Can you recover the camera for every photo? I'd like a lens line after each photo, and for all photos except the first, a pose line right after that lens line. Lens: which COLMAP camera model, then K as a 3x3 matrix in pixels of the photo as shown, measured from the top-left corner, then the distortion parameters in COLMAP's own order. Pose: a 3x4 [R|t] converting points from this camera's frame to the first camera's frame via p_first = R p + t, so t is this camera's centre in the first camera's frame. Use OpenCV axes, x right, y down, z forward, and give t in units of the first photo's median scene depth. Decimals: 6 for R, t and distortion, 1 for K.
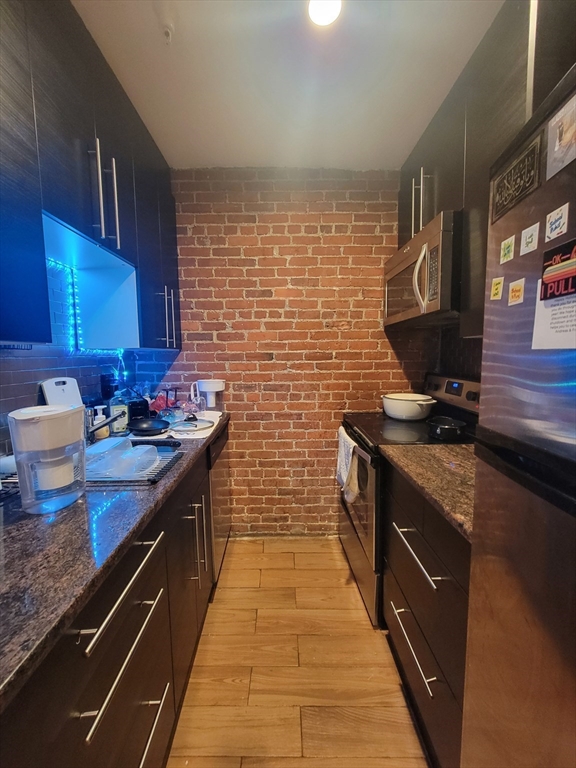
lens RADIAL K [[310.5, 0, 285.3], [0, 310.5, 383.4], [0, 0, 1]] dist [-0.016639, -0.000475]
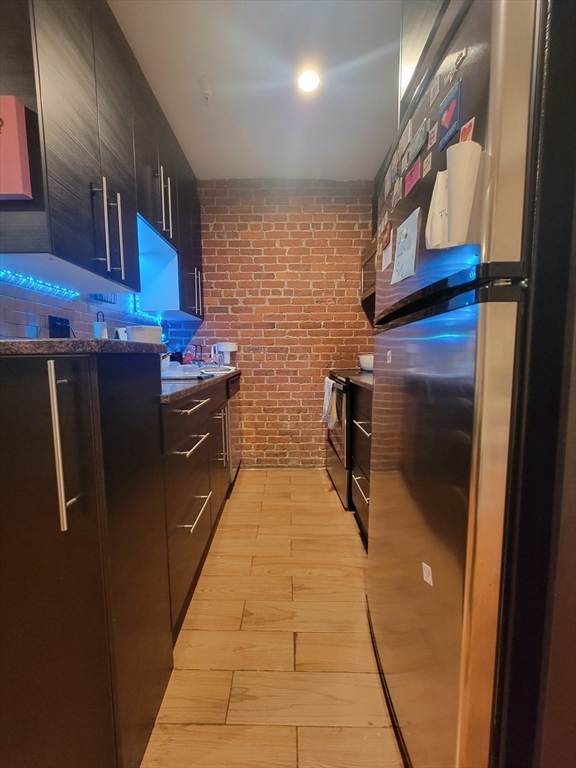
lens RADIAL K [[310.5, 0, 285.1], [0, 310.5, 384.5], [0, 0, 1]] dist [-0.016639, -0.000475]
pose [[0.999935, 0.004779, -0.010323, 0.017904], [-0.004732, 0.999978, 0.004547, 0.156830], [0.010344, -0.004497, 0.999936, -0.294841]]
